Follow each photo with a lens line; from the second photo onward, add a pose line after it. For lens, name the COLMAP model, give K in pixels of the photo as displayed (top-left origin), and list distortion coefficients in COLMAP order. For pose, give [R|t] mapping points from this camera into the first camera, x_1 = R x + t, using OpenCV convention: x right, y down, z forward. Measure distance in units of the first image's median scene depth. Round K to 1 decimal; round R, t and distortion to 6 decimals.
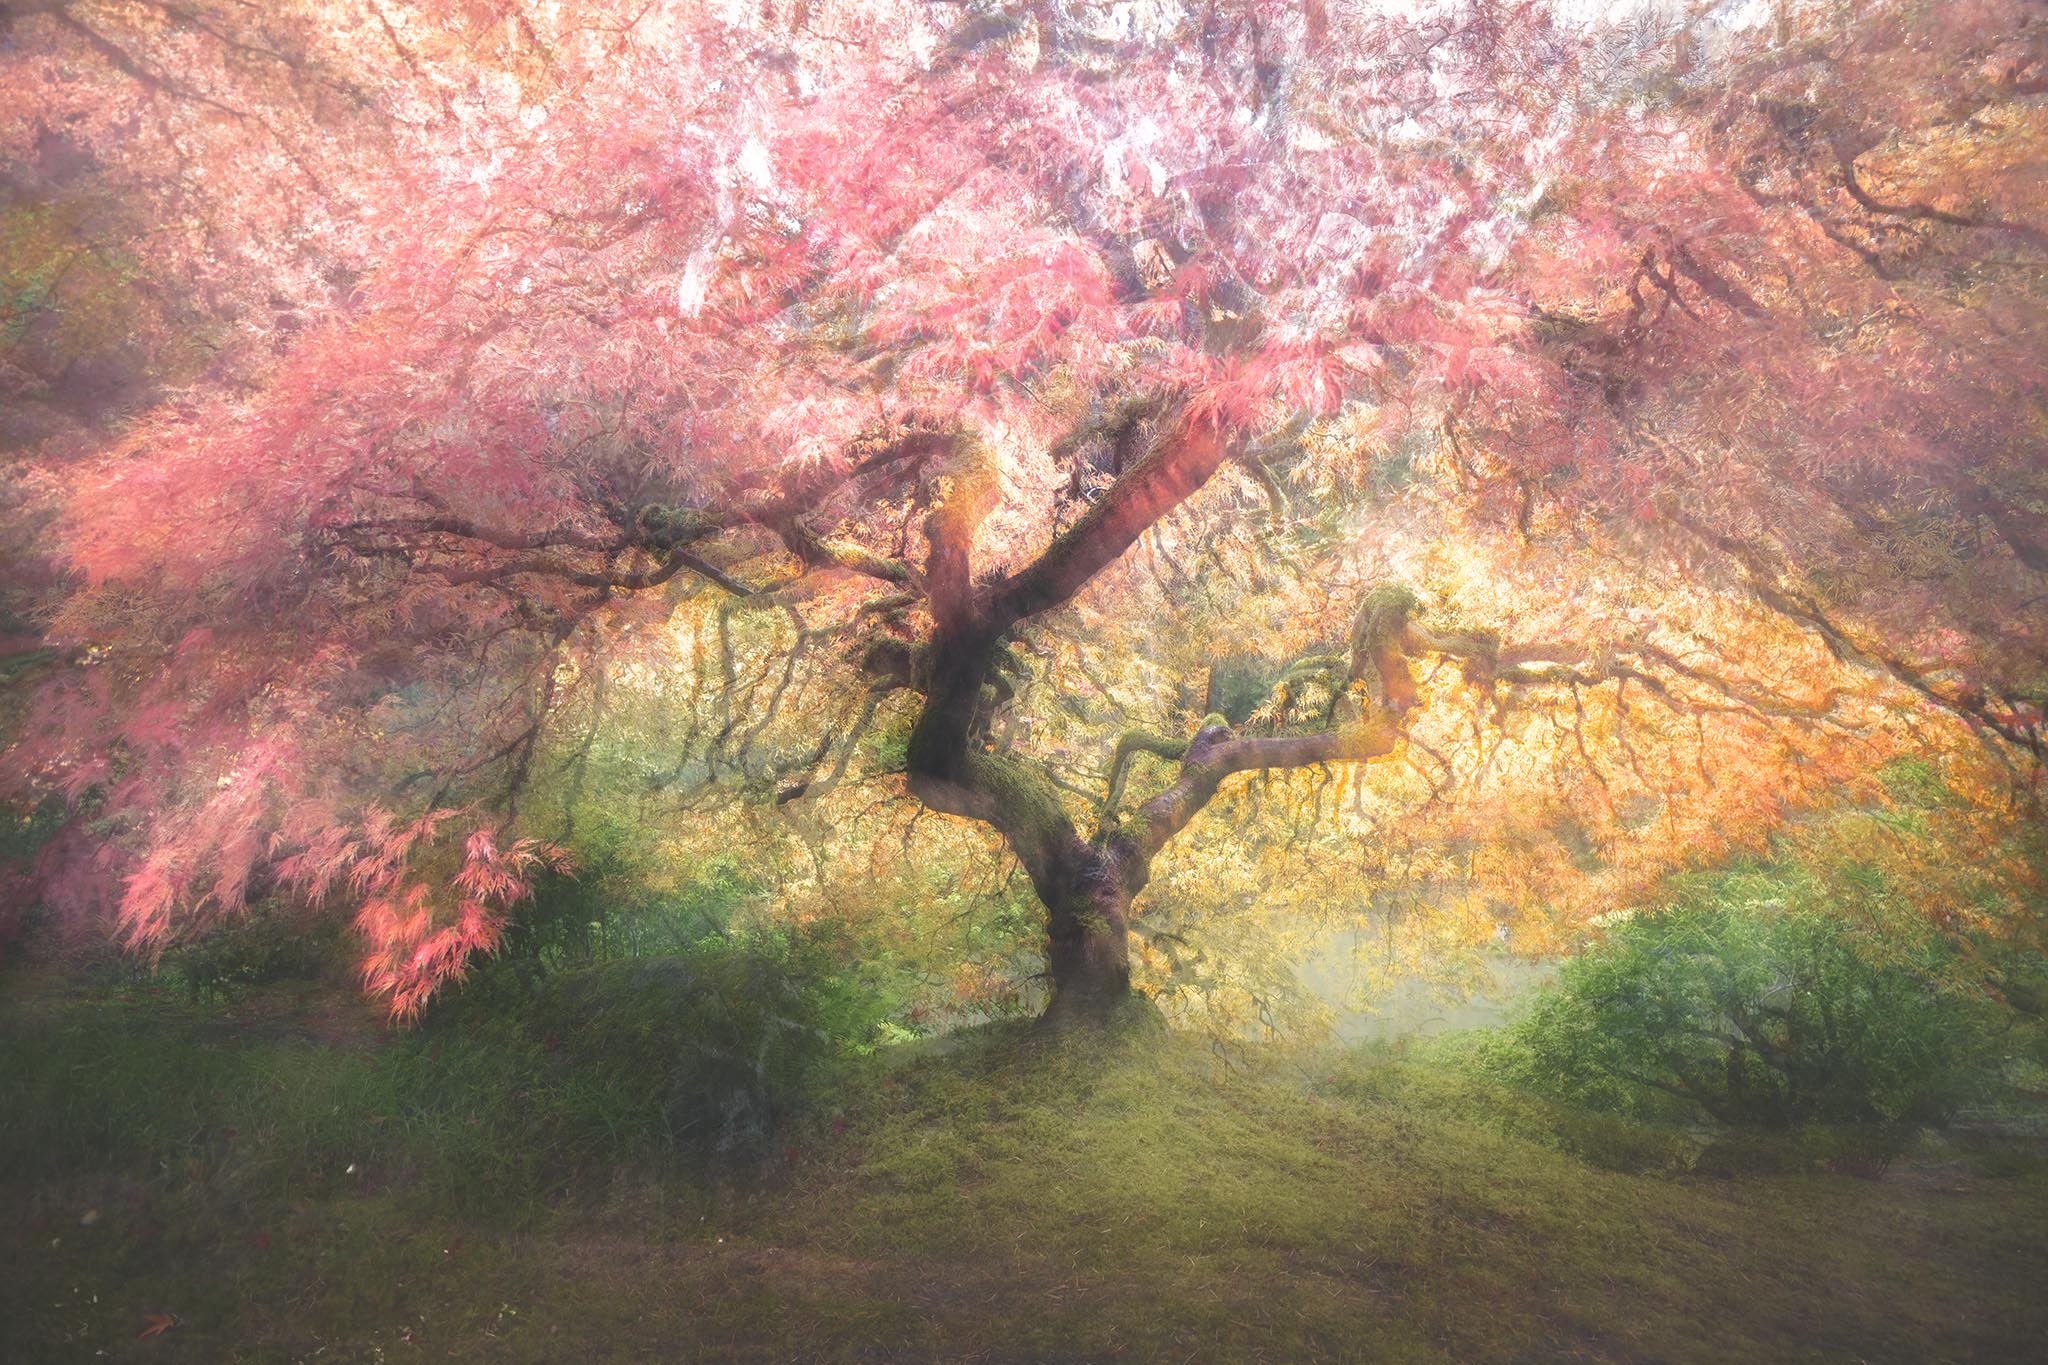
lens RADIAL K [[1172.8, 0, 1017.1], [0, 1172.8, 681.4], [0, 0, 1]] dist [-0.017735, -0.009028]
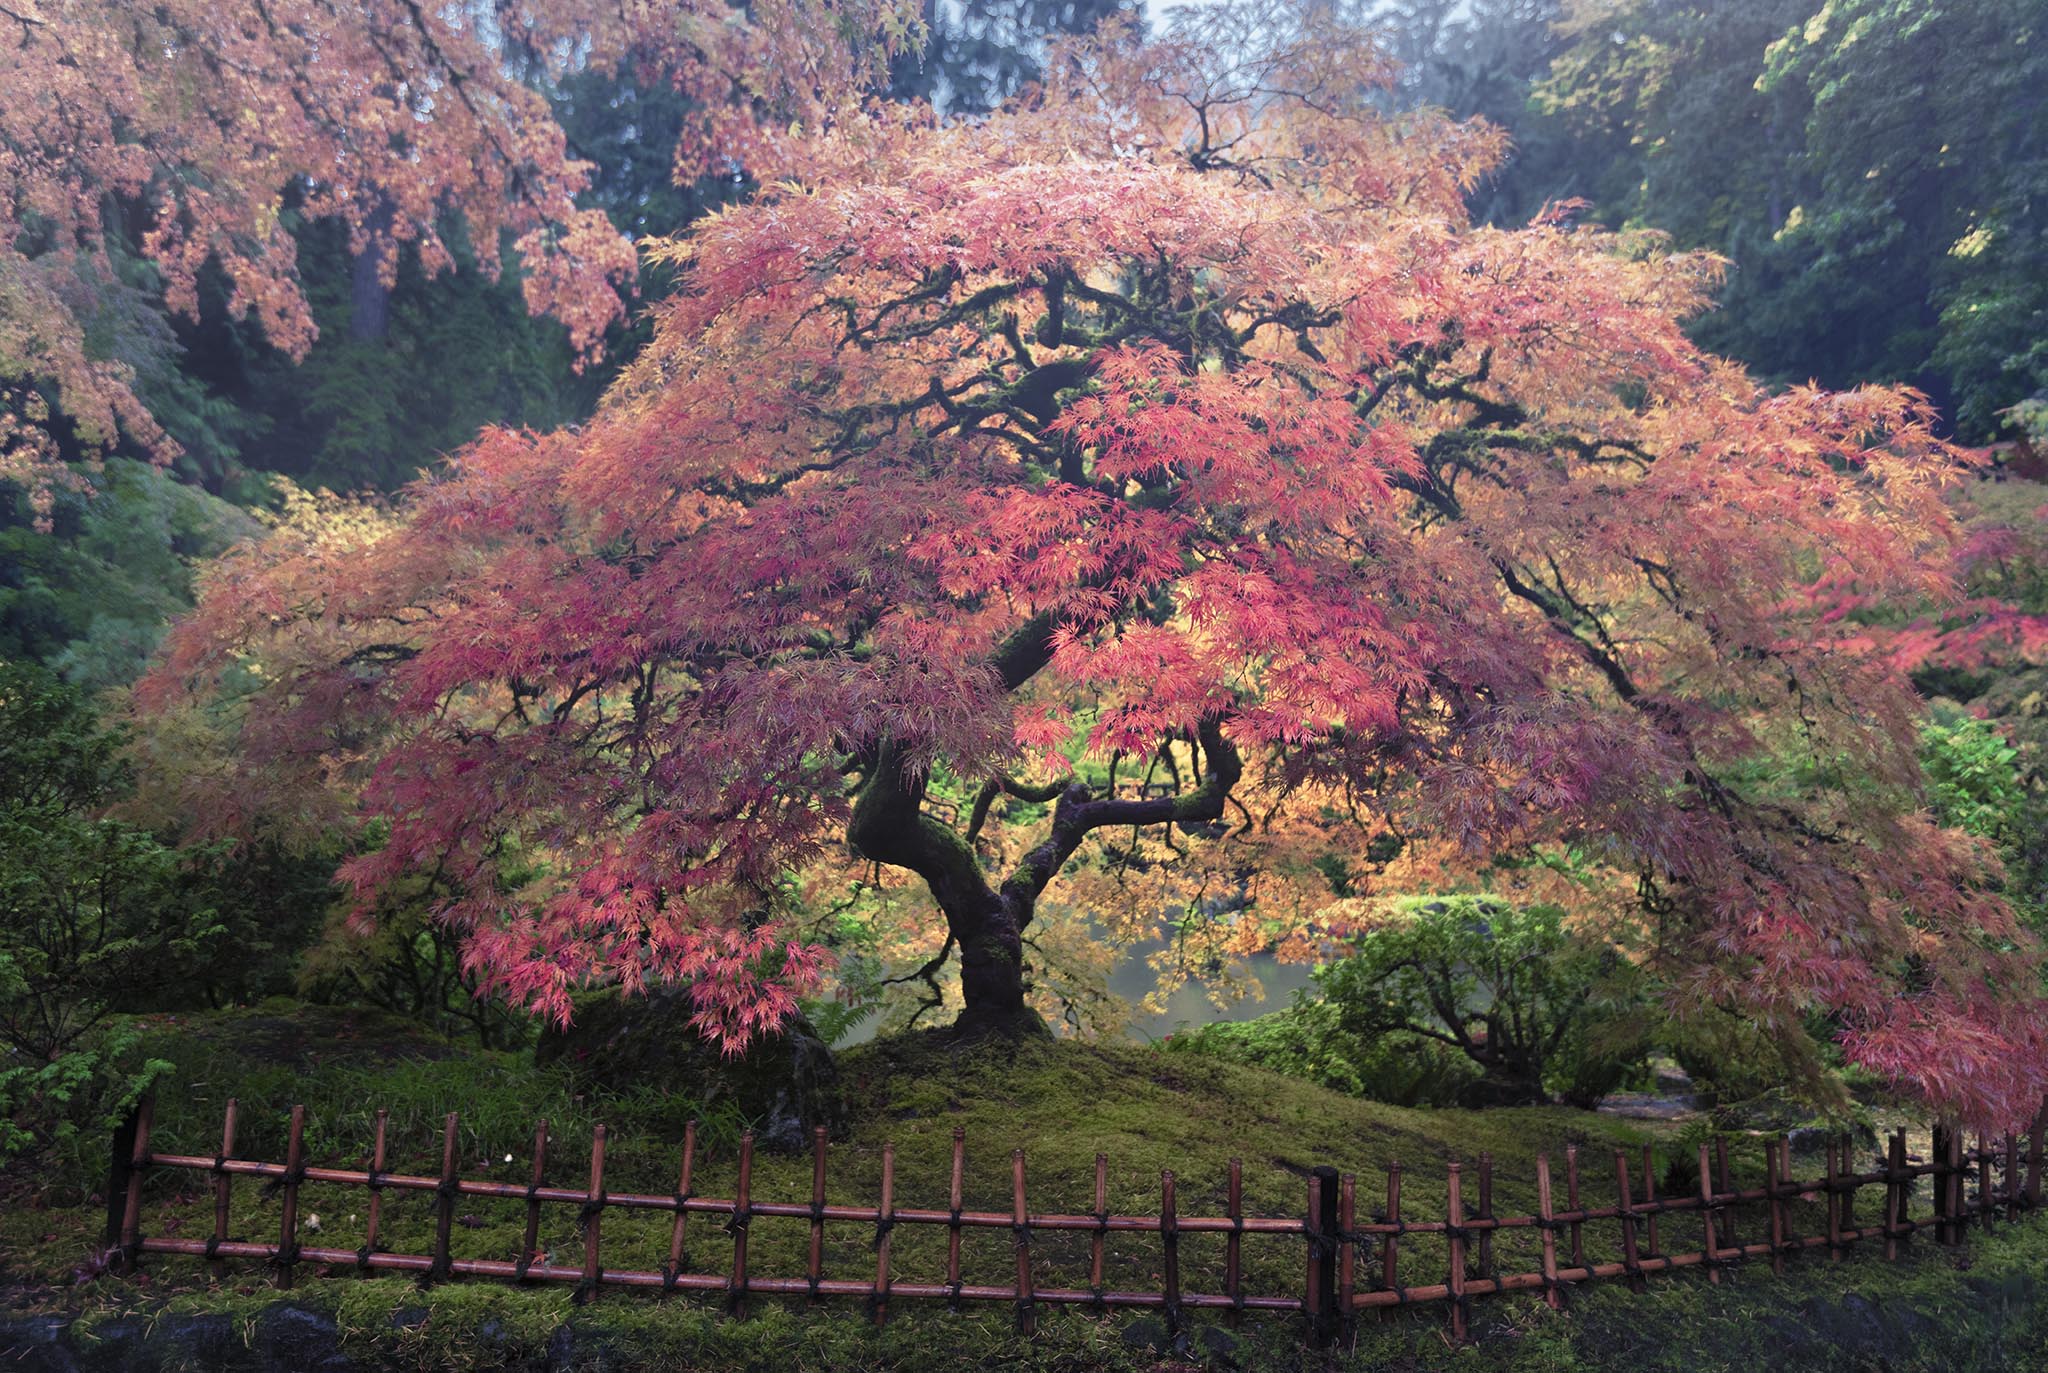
lens RADIAL K [[1300.3, 0, 1021.0], [0, 1300.3, 674.5], [0, 0, 1]] dist [0.010848, -0.001320]
pose [[0.972474, 0.058400, 0.225576, -0.231587], [-0.066765, 0.997329, 0.029627, -0.129274], [-0.223243, -0.043872, 0.973775, -0.339348]]
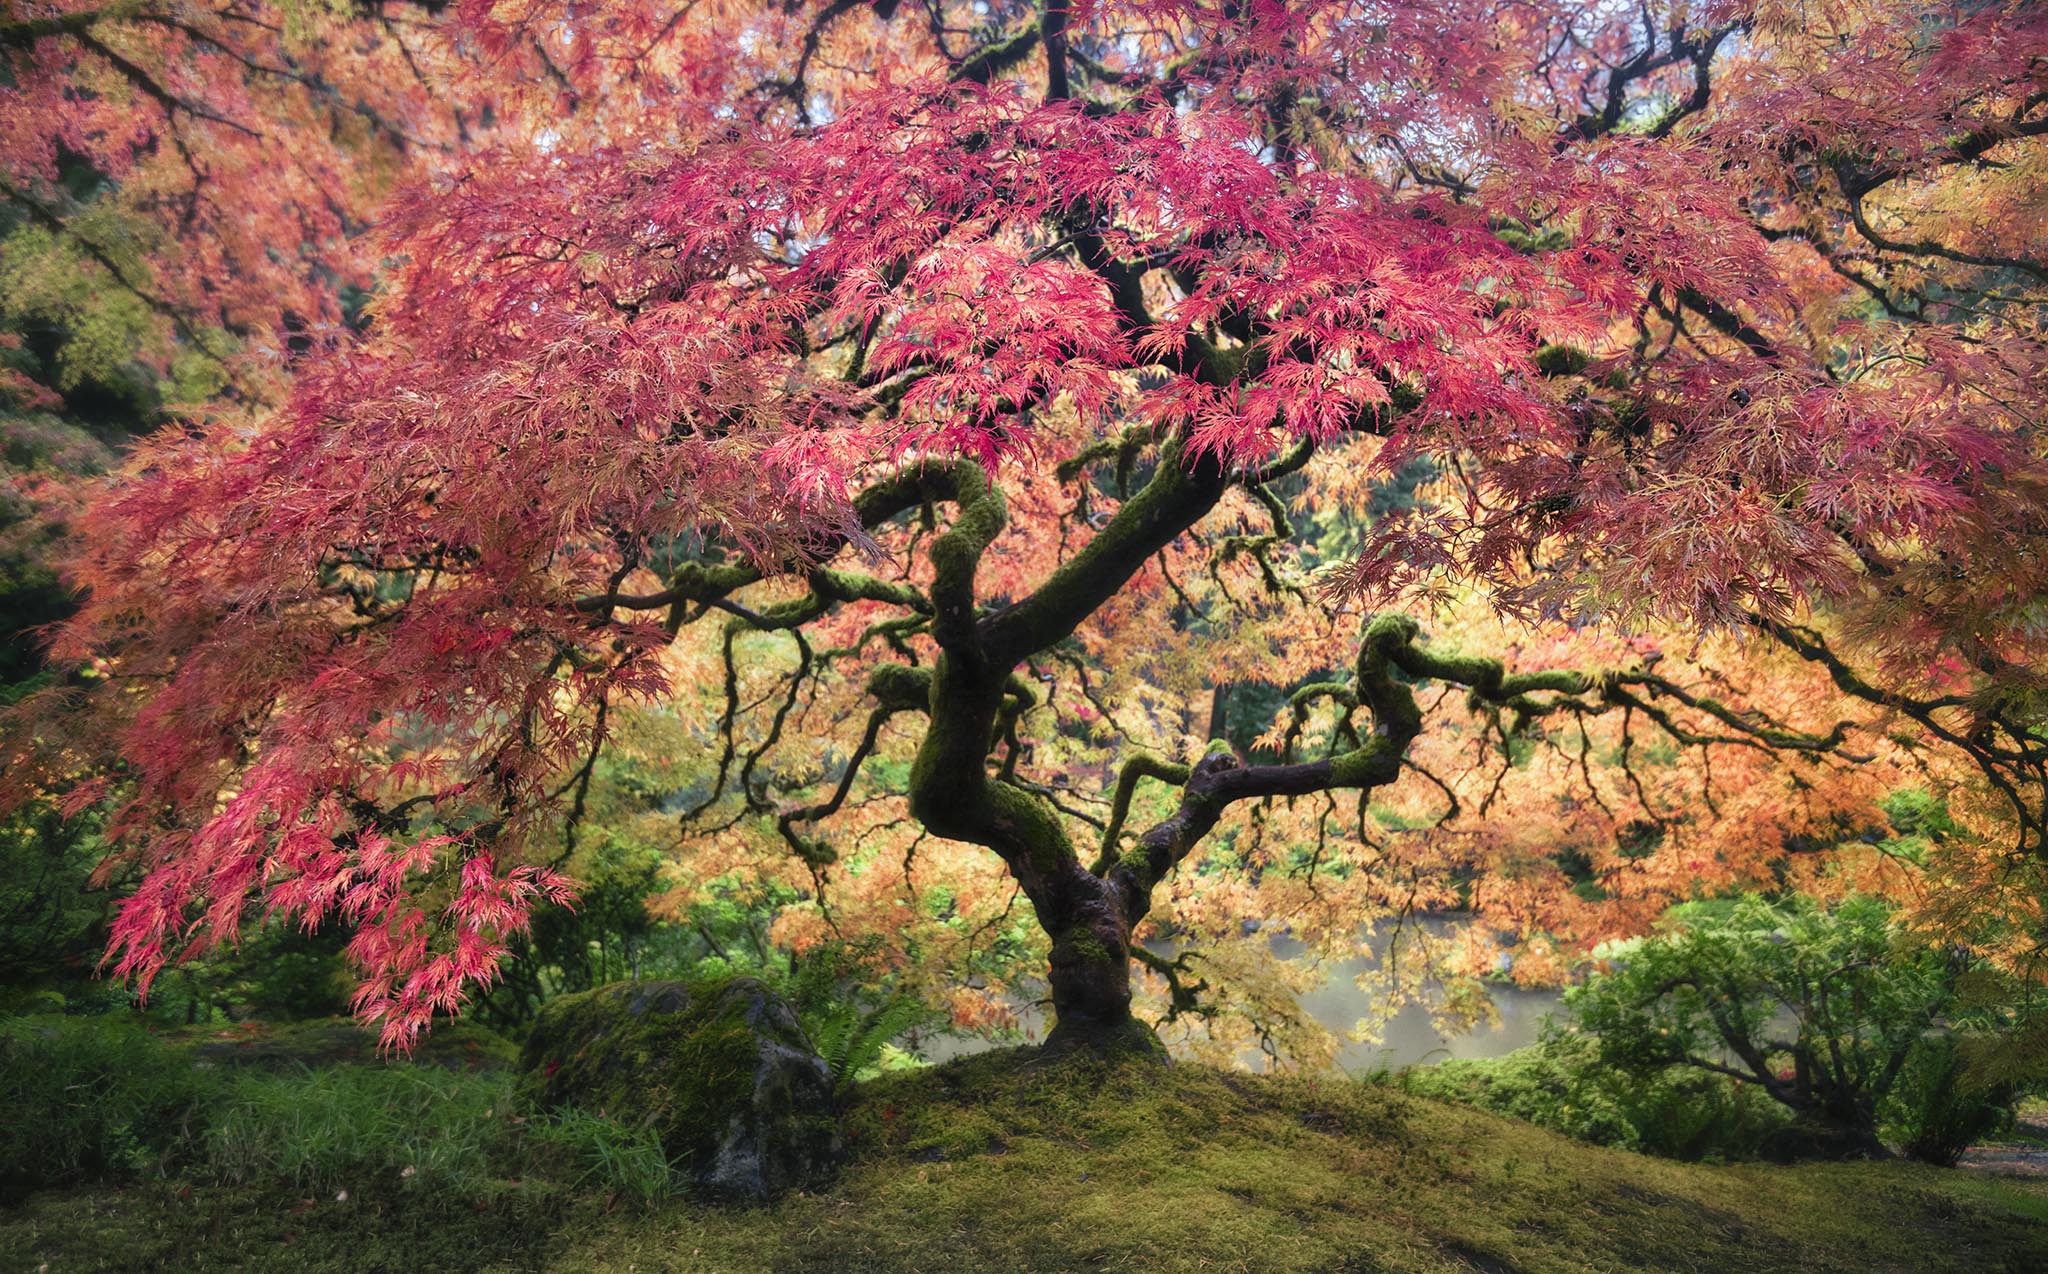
lens RADIAL K [[1171.4, 0, 1017.5], [0, 1171.4, 678.9], [0, 0, 1]] dist [-0.014754, -0.010860]
pose [[0.999939, 0.010427, -0.003537, 0.000520], [-0.010497, 0.999740, -0.020238, -0.003001], [0.003325, 0.020274, 0.999789, 0.002510]]
